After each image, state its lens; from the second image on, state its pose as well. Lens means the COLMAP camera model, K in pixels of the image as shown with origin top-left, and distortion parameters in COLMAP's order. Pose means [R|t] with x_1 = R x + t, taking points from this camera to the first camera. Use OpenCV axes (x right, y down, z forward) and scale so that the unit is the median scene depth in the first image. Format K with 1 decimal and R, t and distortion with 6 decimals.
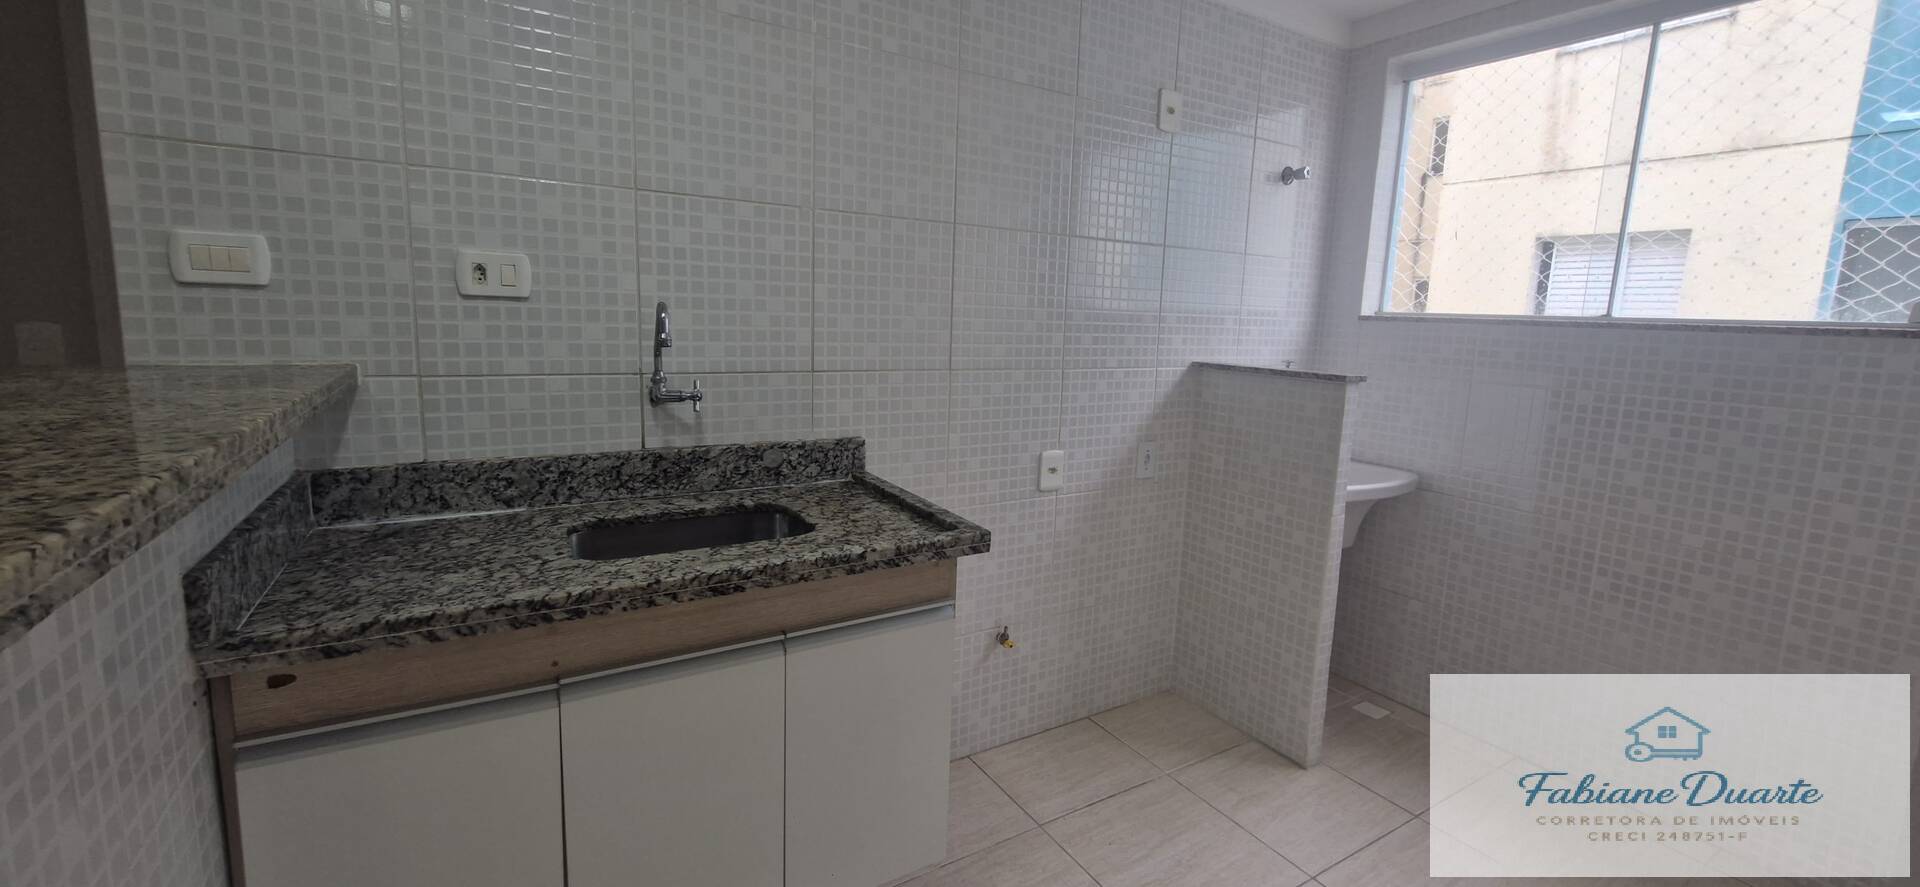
lens RADIAL K [[773.3, 0, 953.6], [0, 773.3, 425.7], [0, 0, 1]] dist [0.002358, -0.001944]
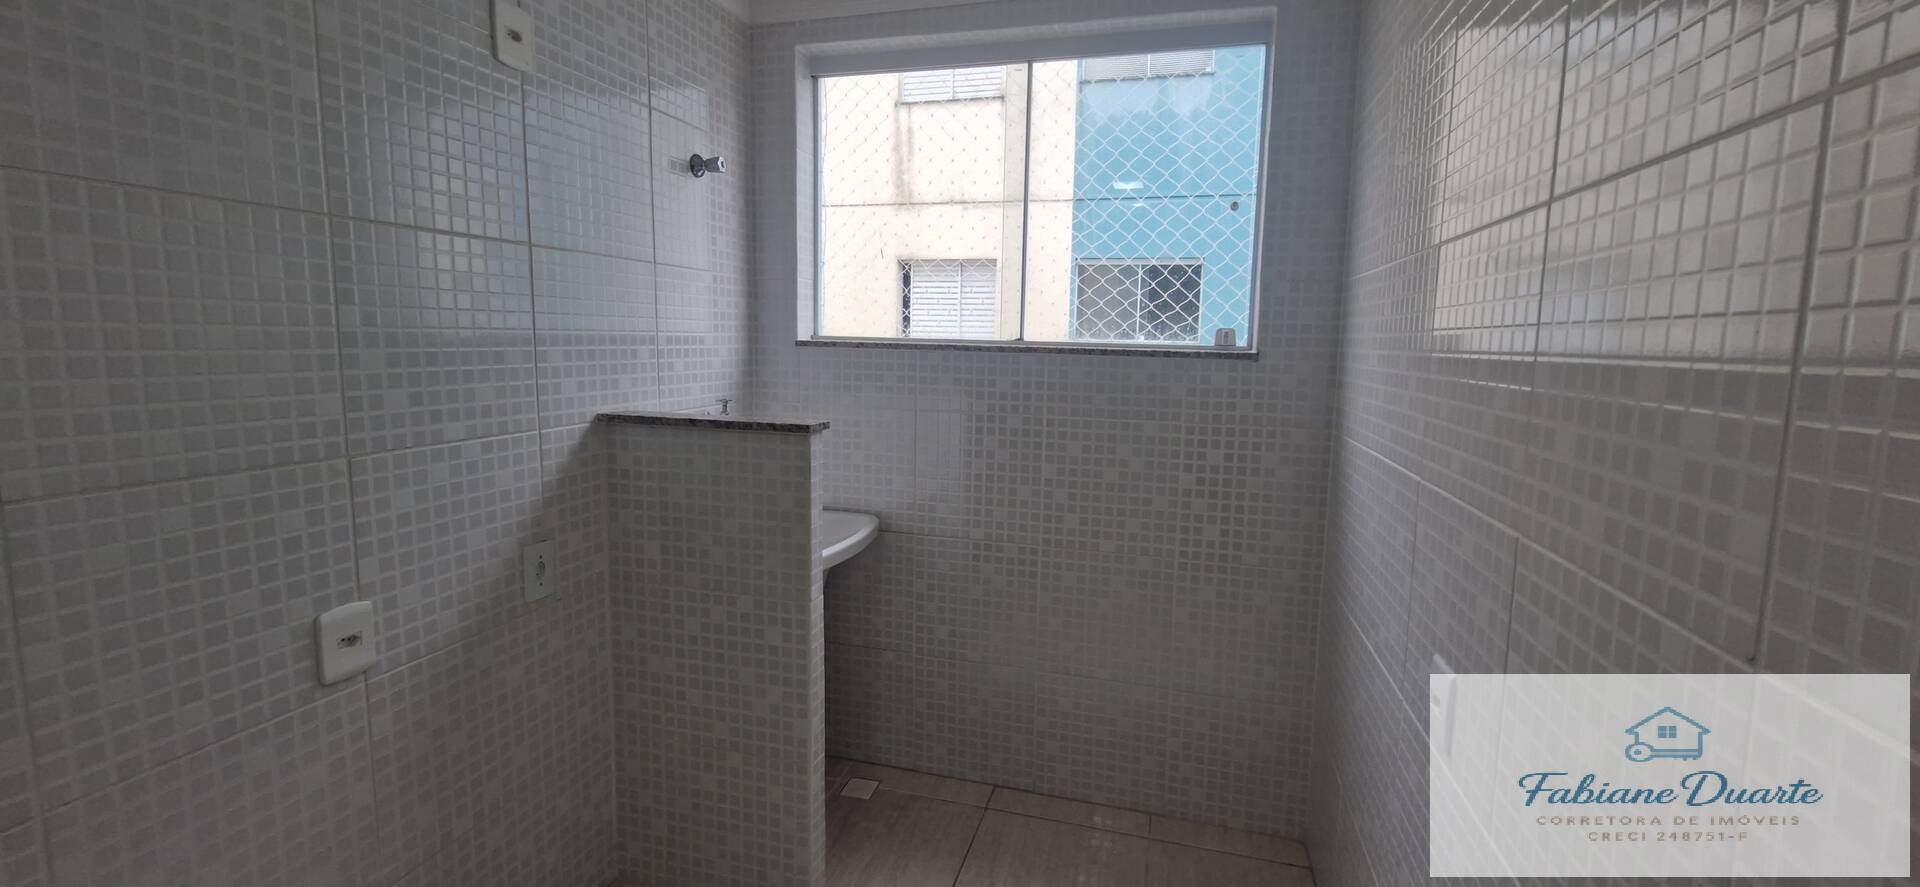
lens RADIAL K [[773.3, 0, 991.0], [0, 773.3, 423.3], [0, 0, 1]] dist [0.002358, -0.001944]
pose [[0.712450, -0.096324, 0.695080, 0.080179], [0.104676, 0.994040, 0.030461, -0.060790], [-0.693871, 0.051056, 0.718287, 0.264448]]
